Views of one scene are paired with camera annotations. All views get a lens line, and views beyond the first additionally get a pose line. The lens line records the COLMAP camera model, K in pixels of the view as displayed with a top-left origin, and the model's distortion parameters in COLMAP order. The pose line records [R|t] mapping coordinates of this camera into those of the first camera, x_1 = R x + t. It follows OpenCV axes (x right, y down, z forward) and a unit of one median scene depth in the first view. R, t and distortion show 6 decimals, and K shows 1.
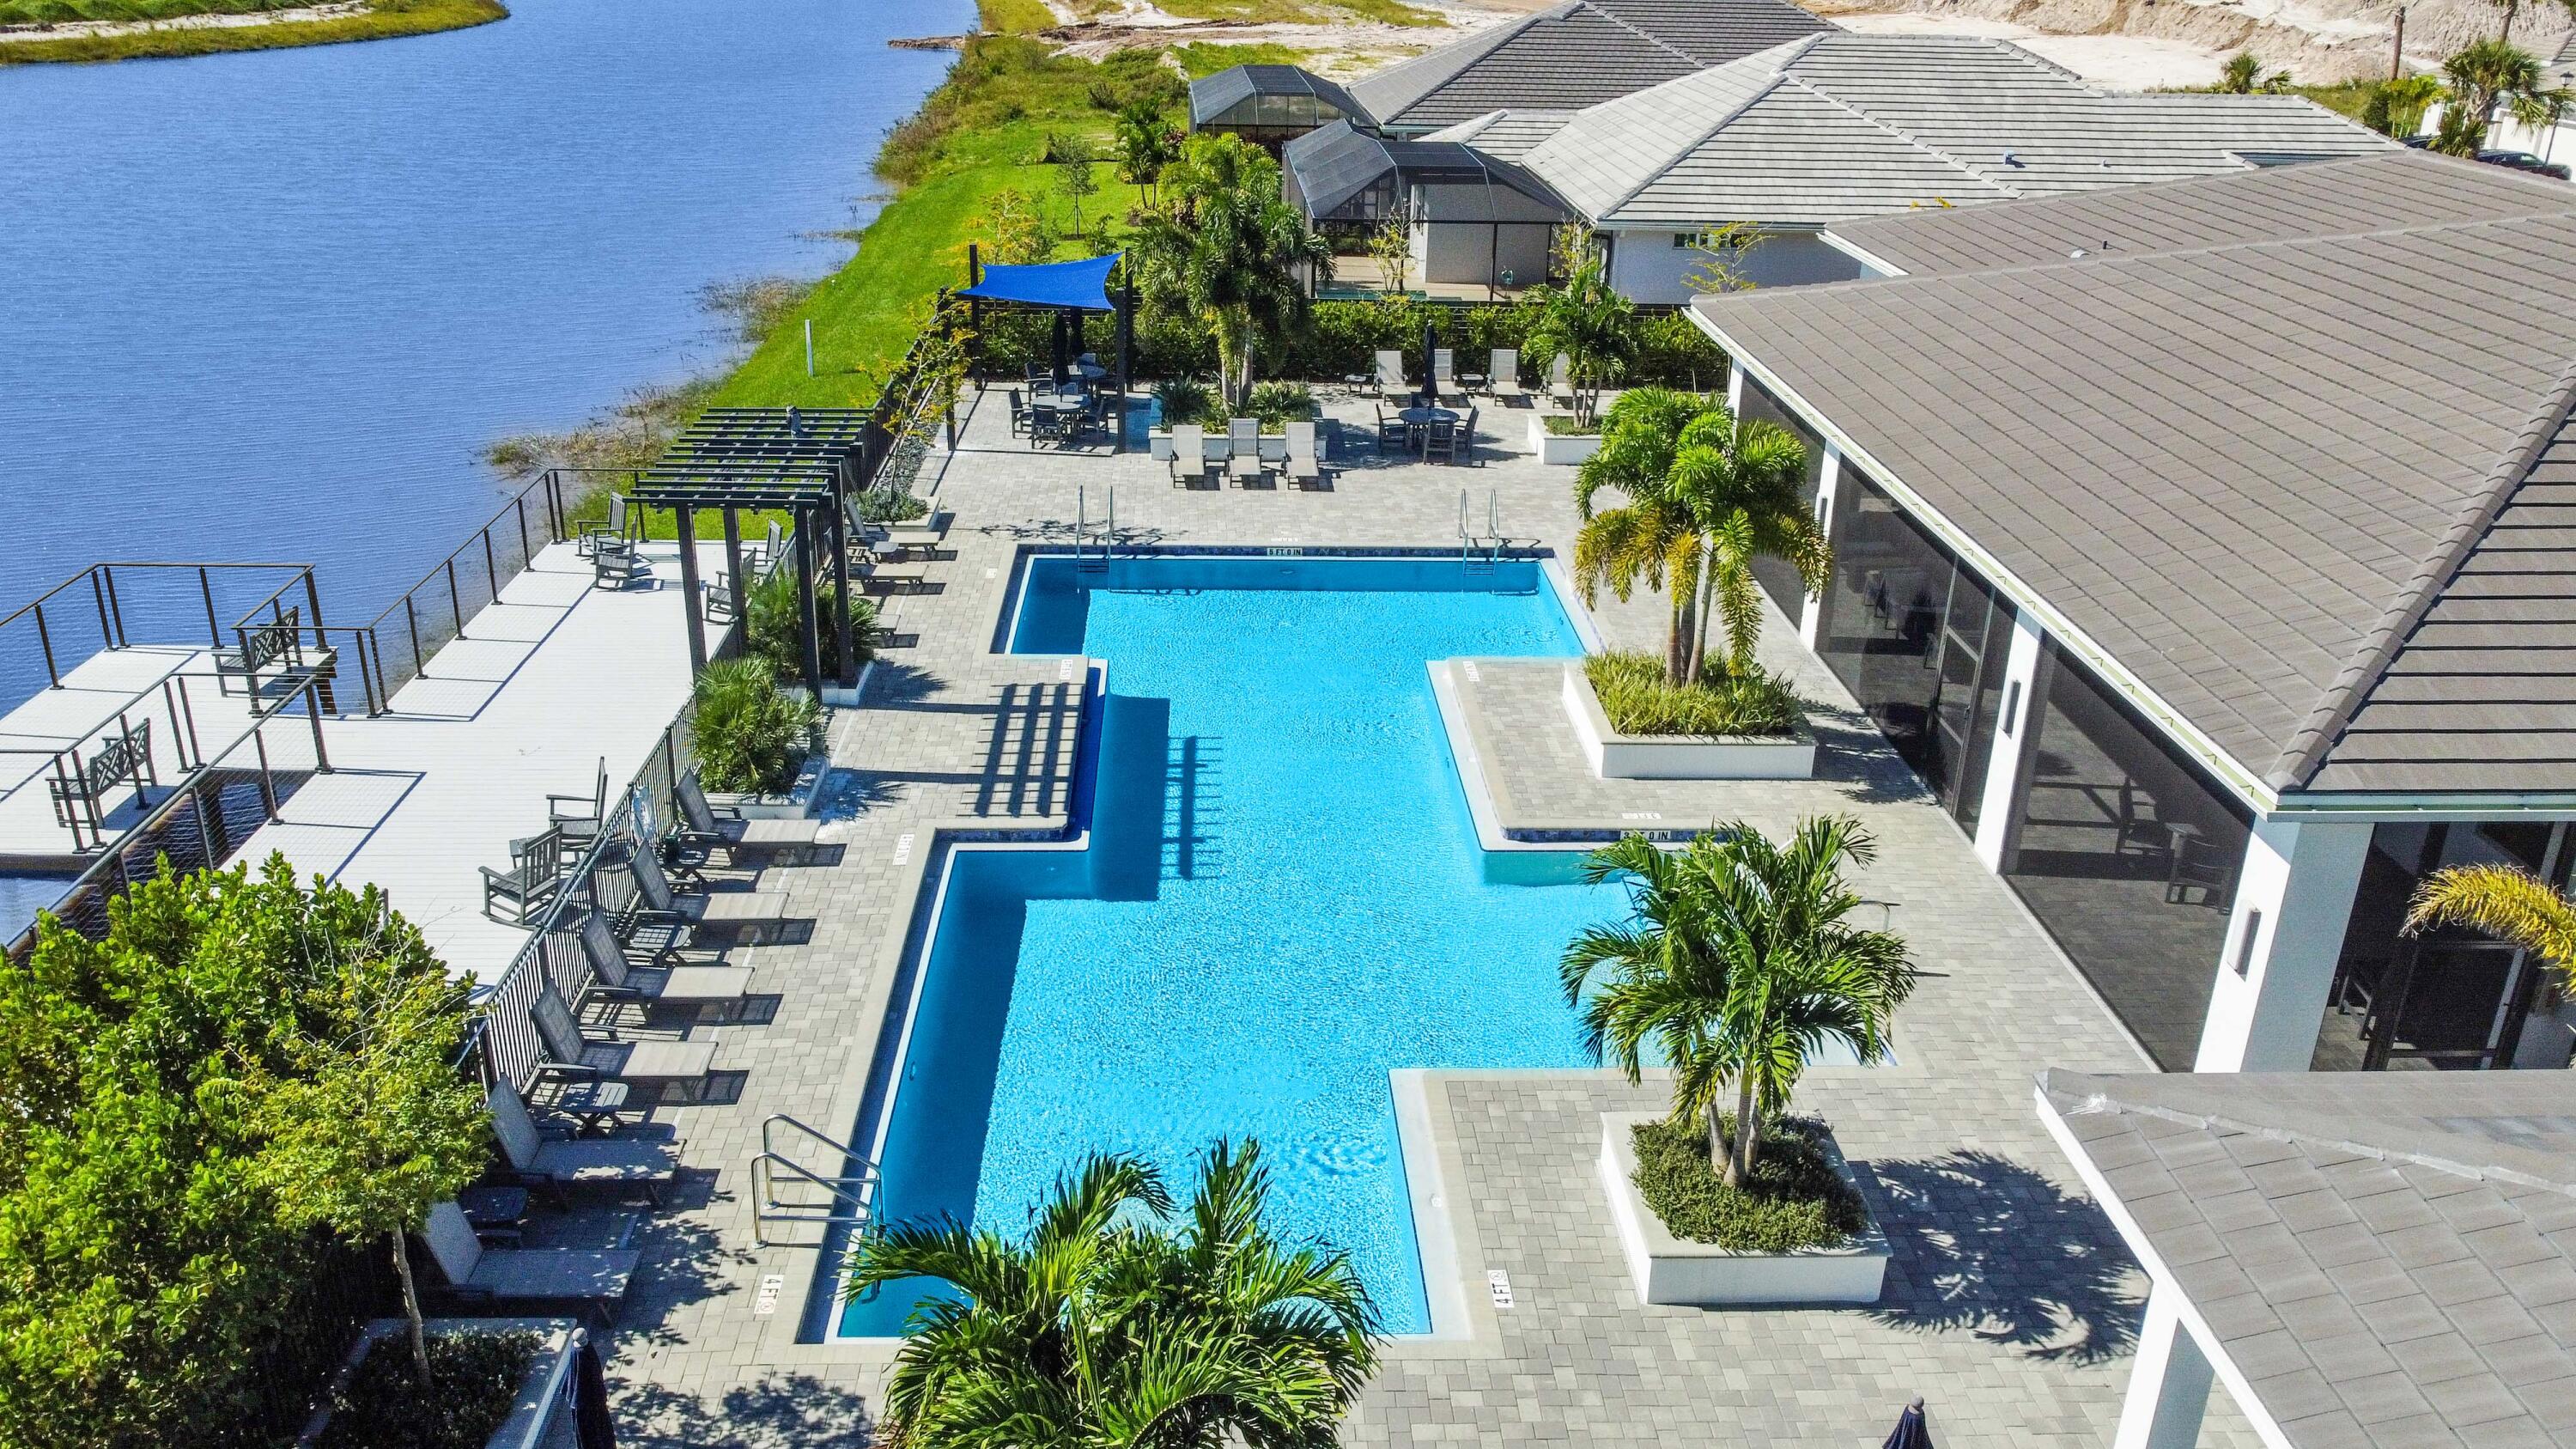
lens RADIAL K [[1951.8, 0, 1245.4], [0, 1951.8, 725.6], [0, 0, 1]] dist [0.003039, 0.002242]
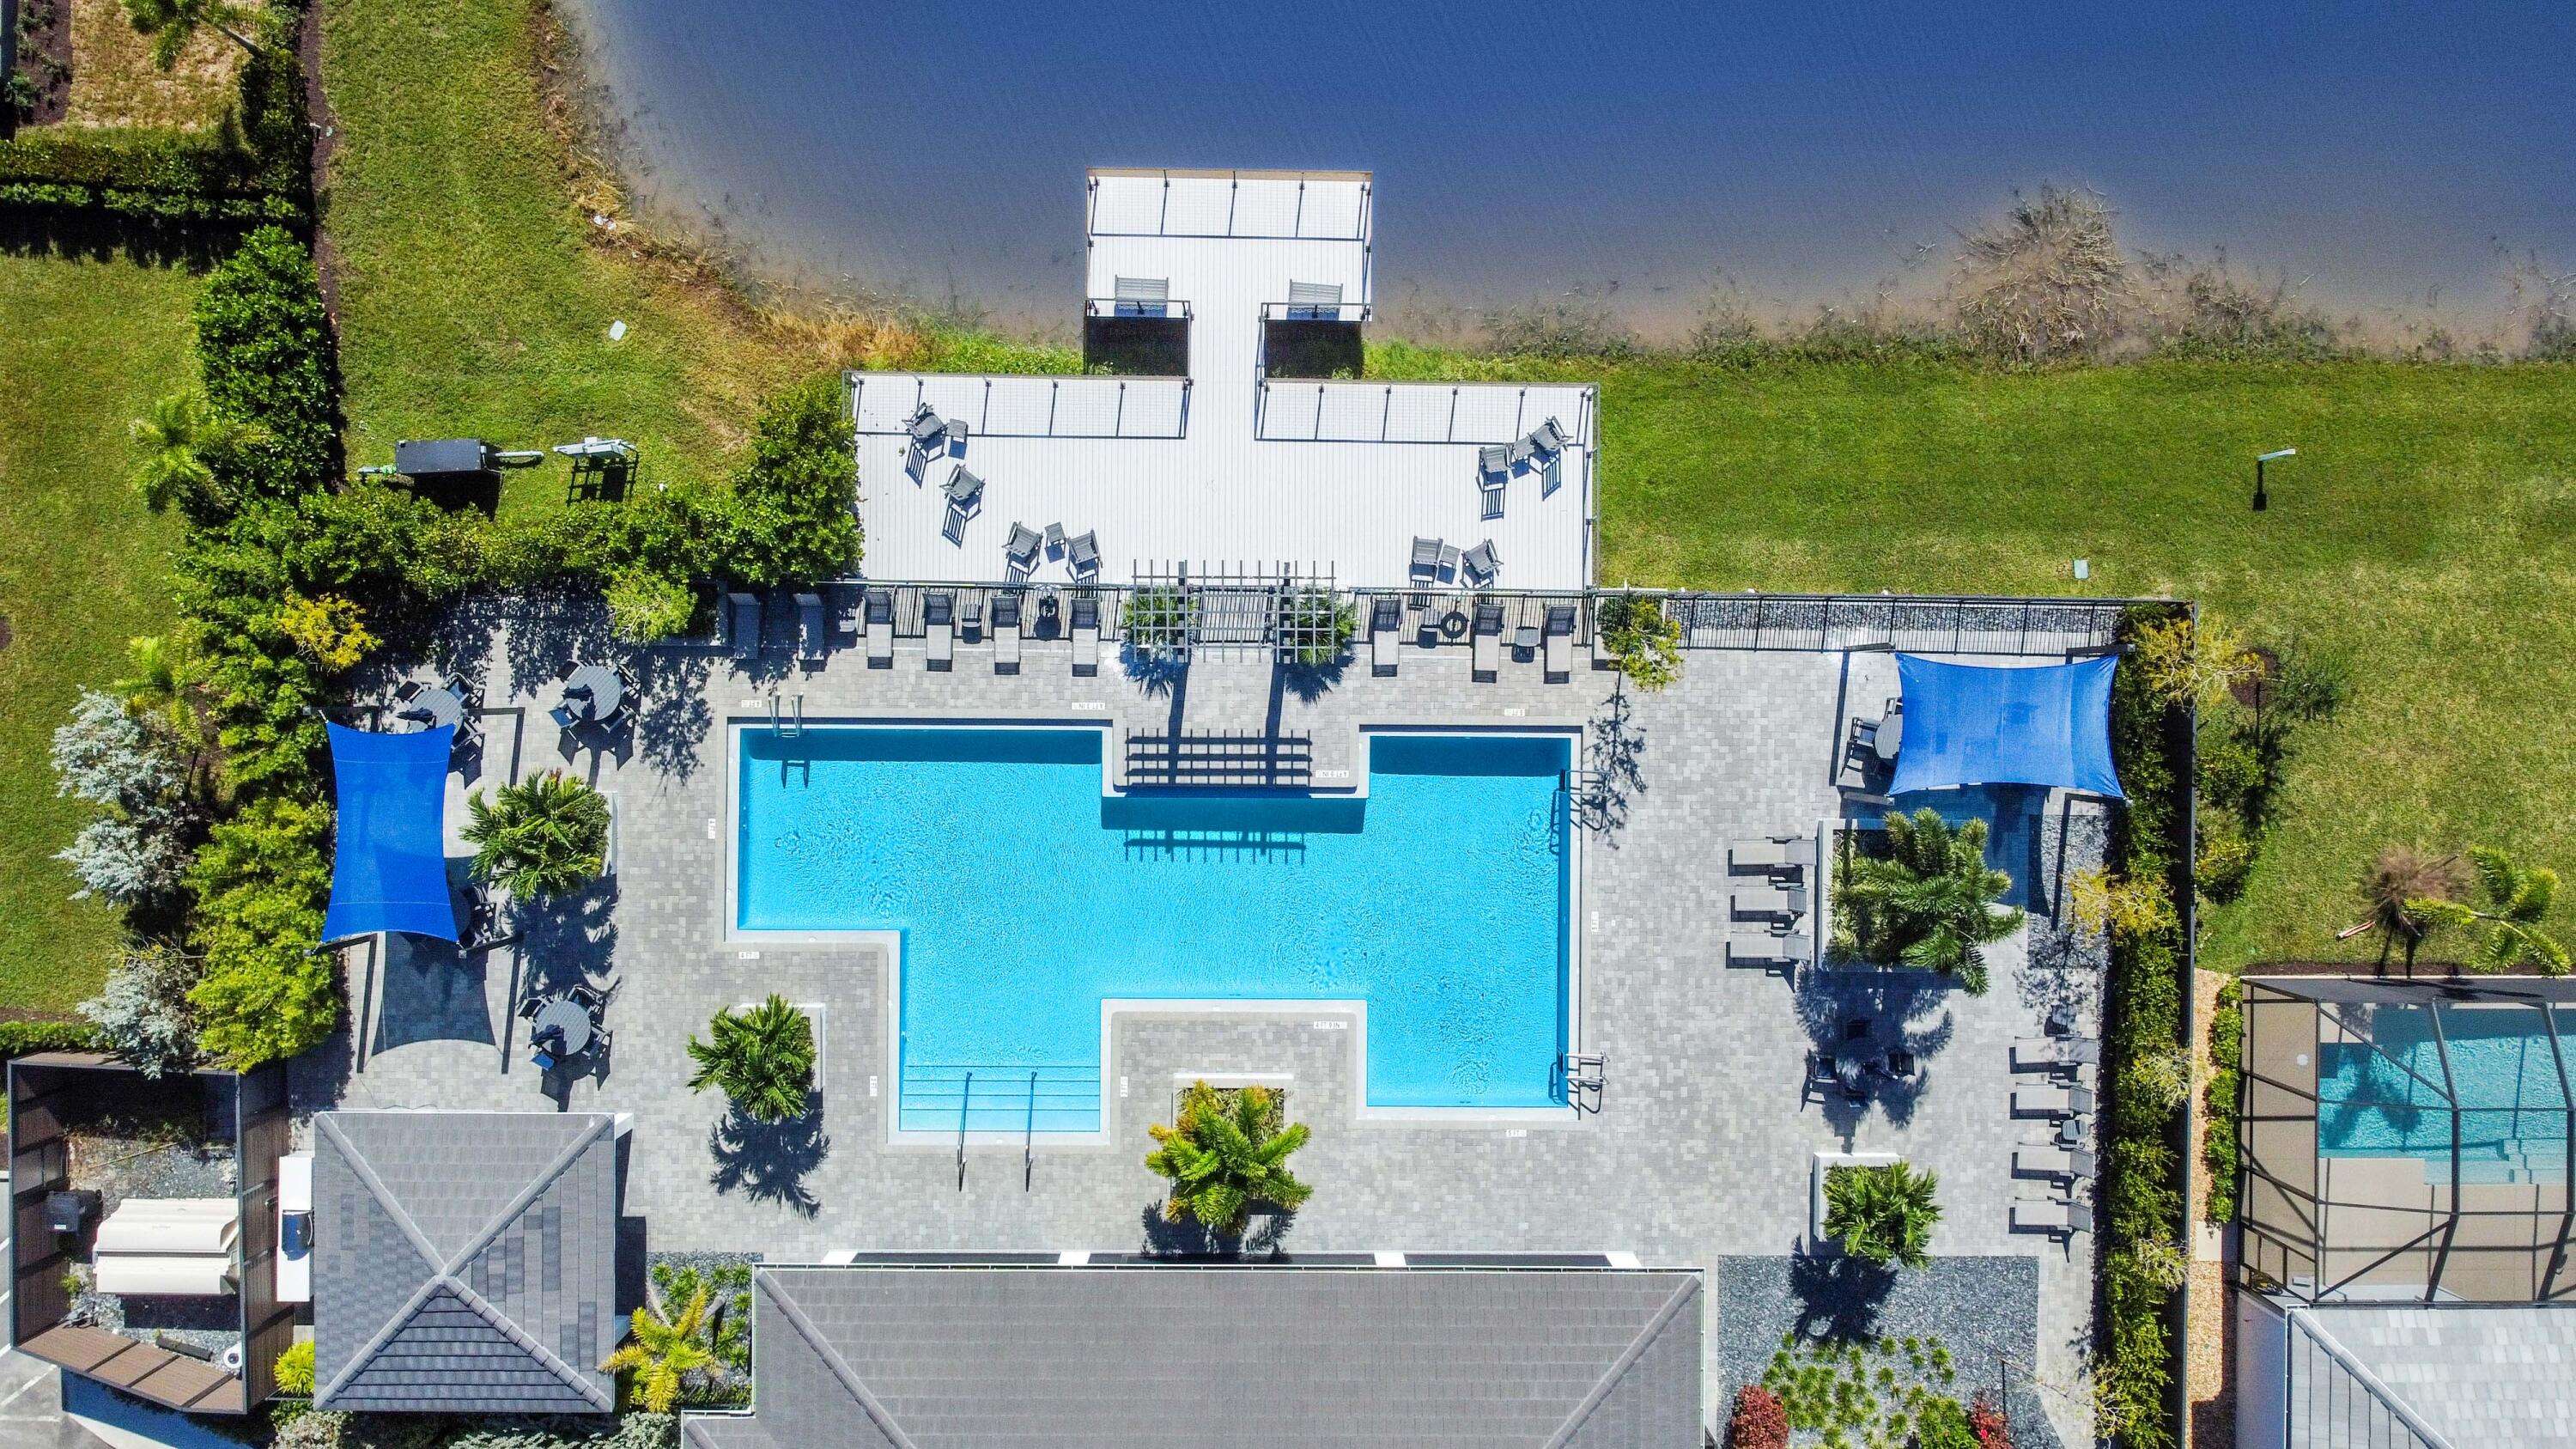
lens RADIAL K [[1933.7, 0, 1276.6], [0, 1933.7, 697.3], [0, 0, 1]] dist [-0.004938, 0.004037]
pose [[-0.031918, 0.999477, 0.005274, -0.179986], [-0.411540, -0.017950, 0.911215, -1.640378], [0.910833, 0.026913, 0.411897, 0.320140]]
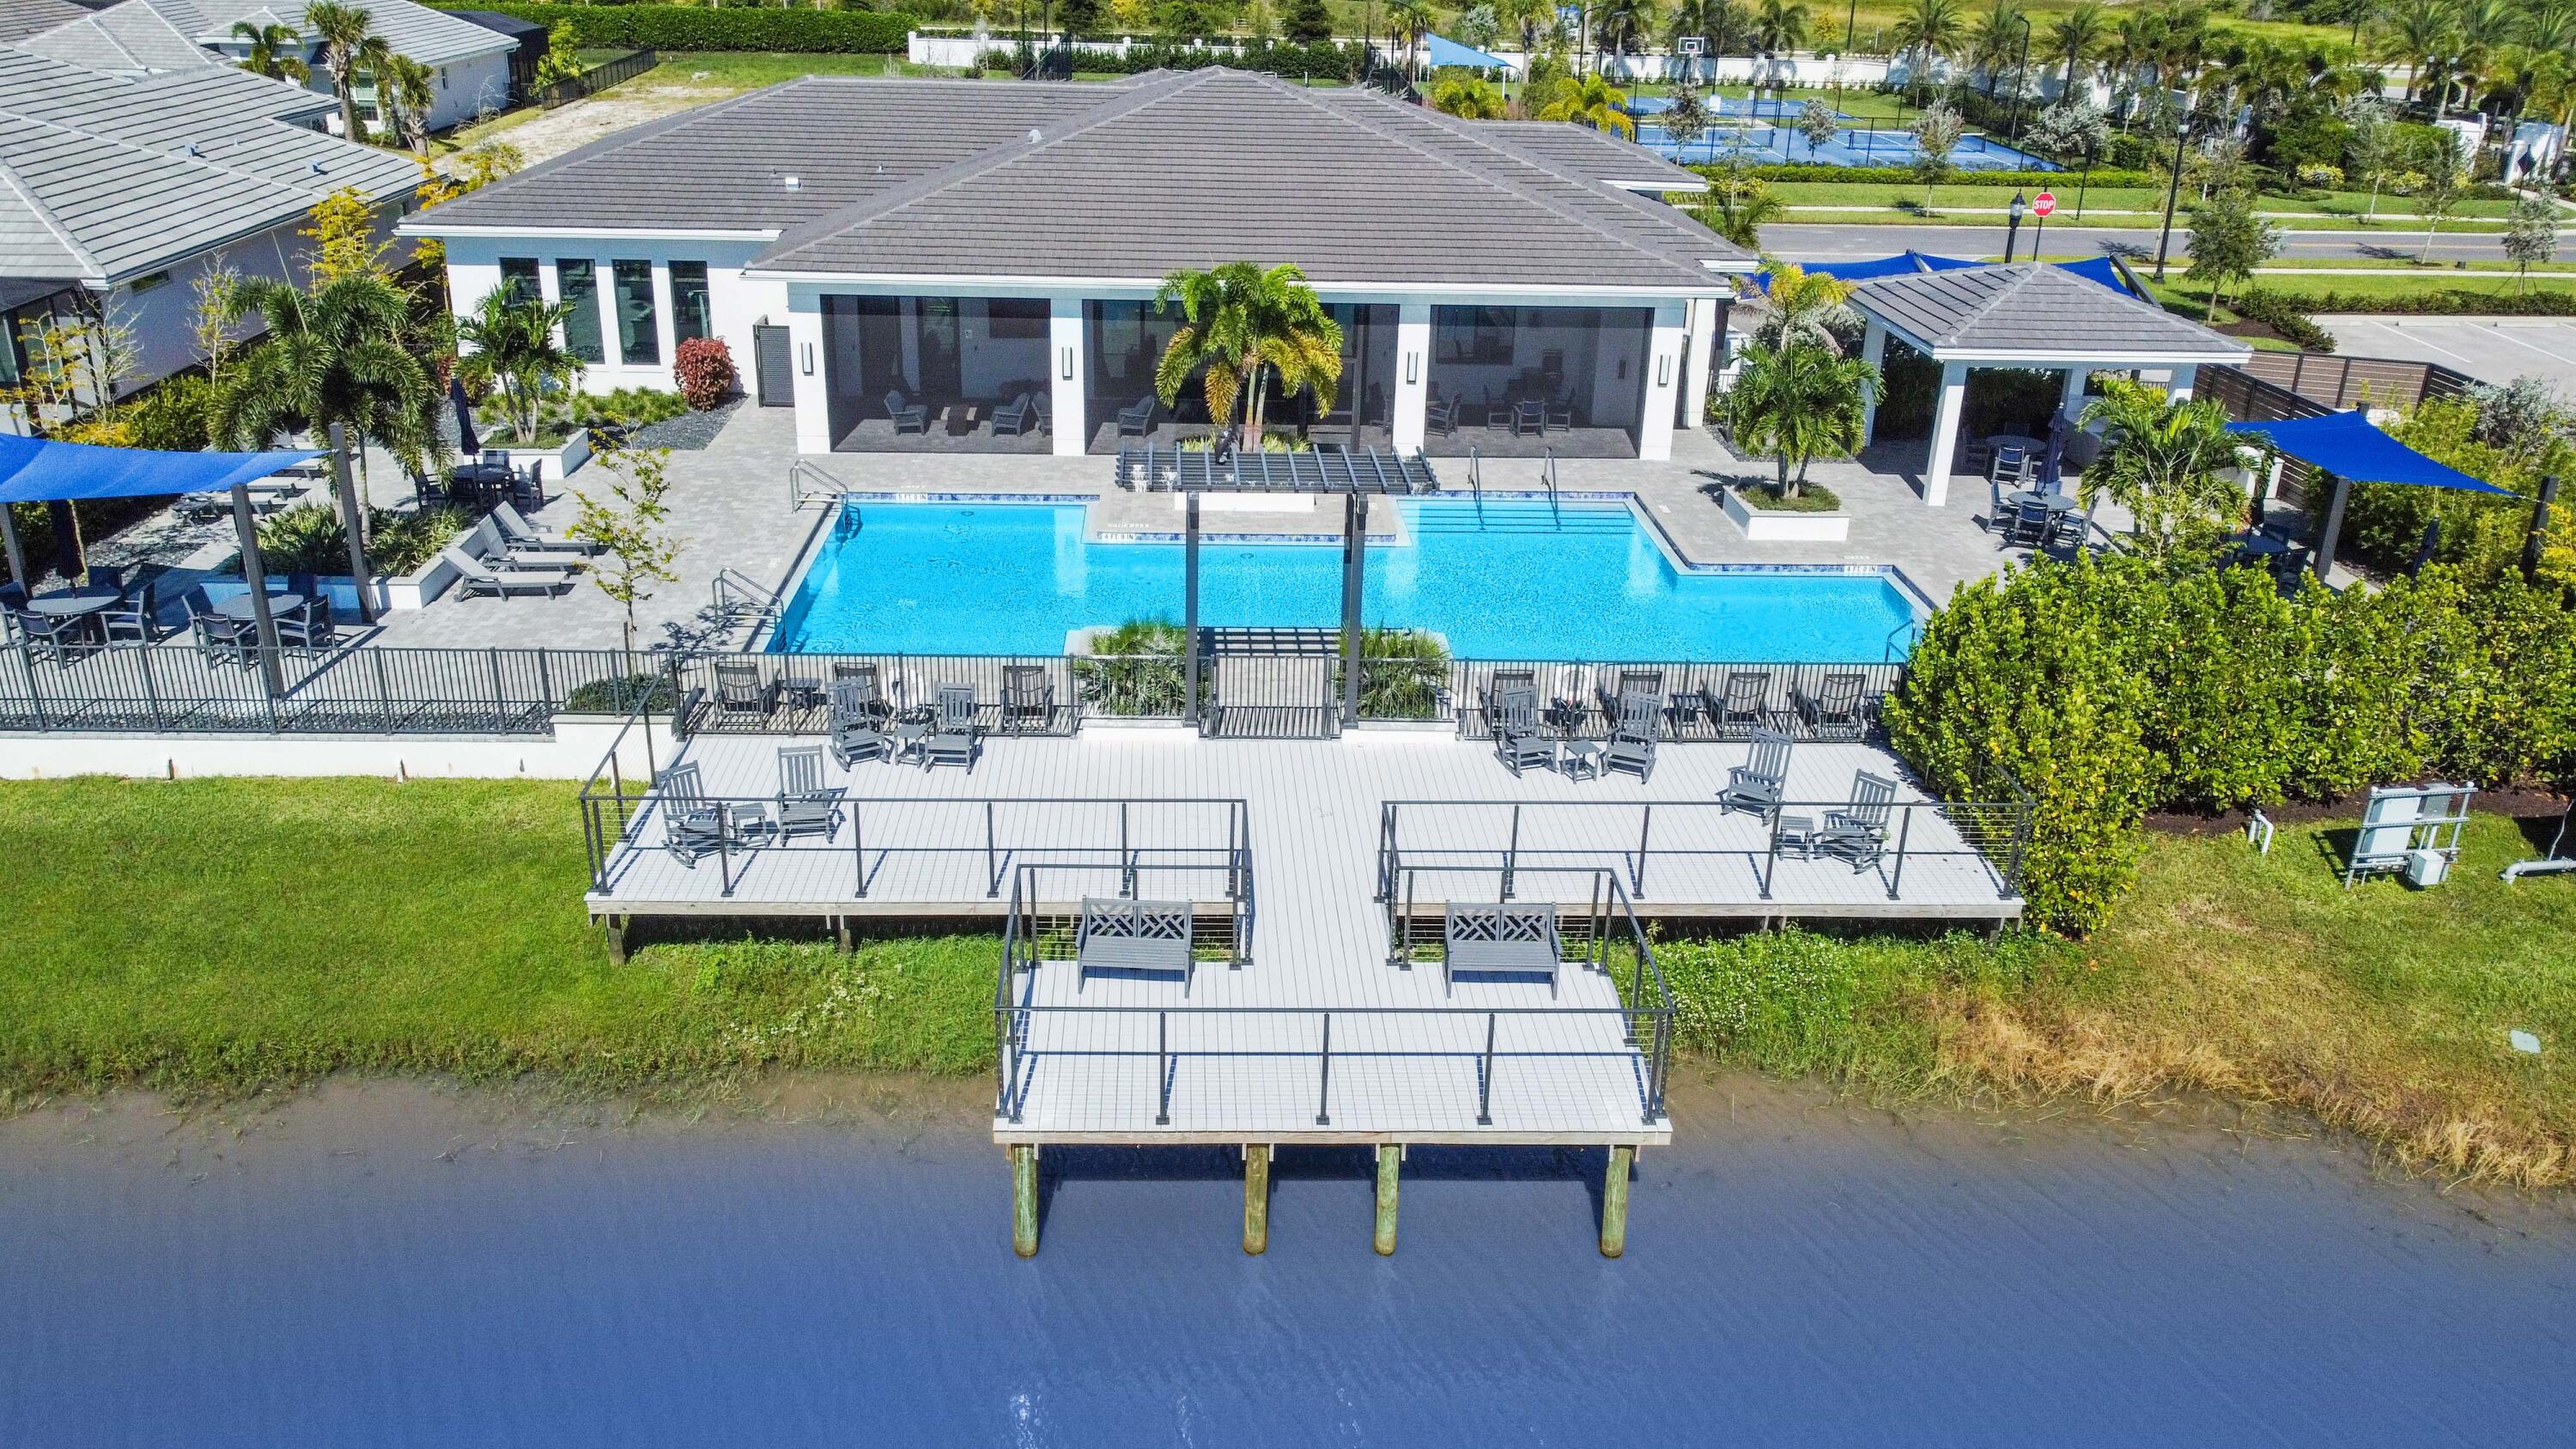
lens RADIAL K [[1933.7, 0, 1276.6], [0, 1933.7, 697.3], [0, 0, 1]] dist [-0.004938, 0.004037]
pose [[-0.020711, -0.386456, 0.922075, -1.264561], [0.374084, 0.852286, 0.365608, -0.412559], [-0.927164, 0.352506, 0.126915, 0.869327]]
